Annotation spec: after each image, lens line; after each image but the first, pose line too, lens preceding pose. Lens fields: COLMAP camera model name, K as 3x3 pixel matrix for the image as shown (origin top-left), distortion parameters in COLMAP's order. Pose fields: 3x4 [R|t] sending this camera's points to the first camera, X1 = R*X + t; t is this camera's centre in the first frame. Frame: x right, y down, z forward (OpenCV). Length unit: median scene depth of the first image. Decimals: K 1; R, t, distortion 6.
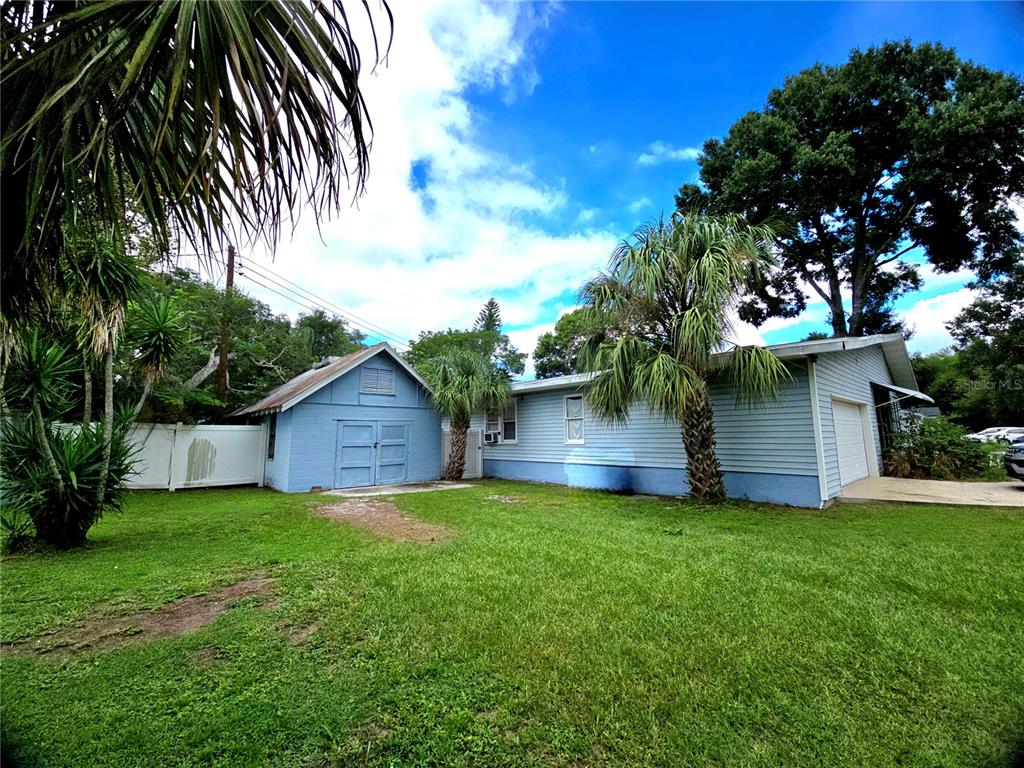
lens RADIAL K [[417.2, 0, 510.7], [0, 417.2, 386.5], [0, 0, 1]] dist [-0.001907, 0.000736]
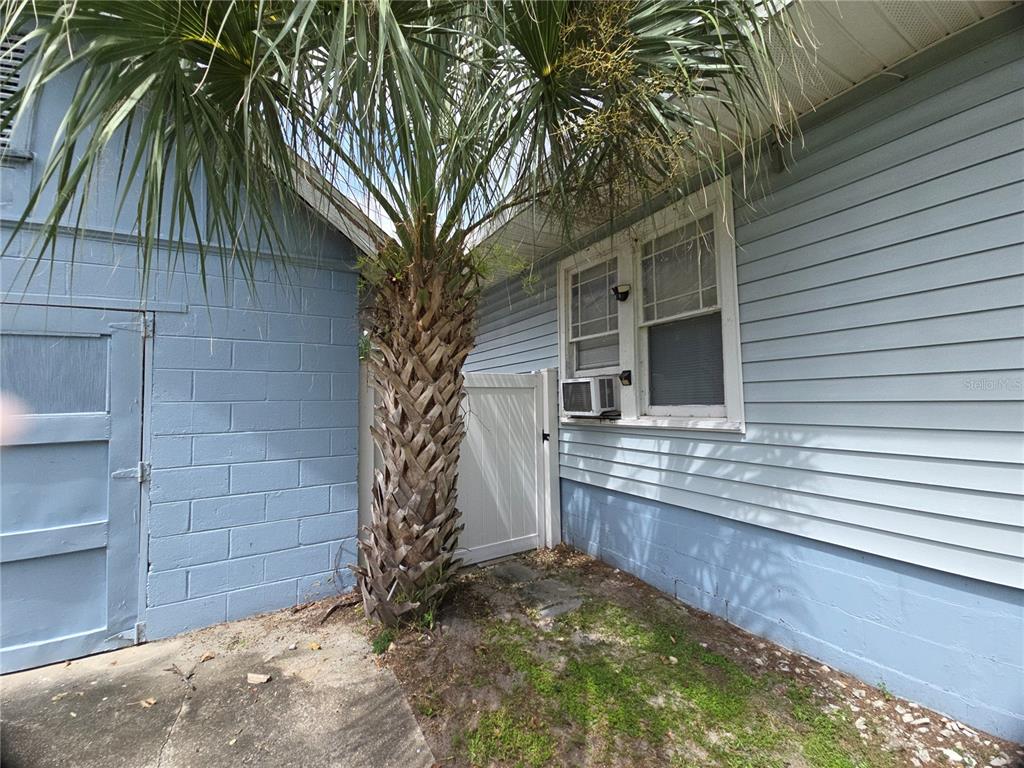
lens RADIAL K [[417.2, 0, 511.4], [0, 417.2, 382.8], [0, 0, 1]] dist [-0.001907, 0.000736]
pose [[0.978632, -0.016415, -0.204963, -0.041749], [0.033109, 0.996381, 0.078290, 0.094962], [0.202936, -0.083403, 0.975634, 0.766013]]
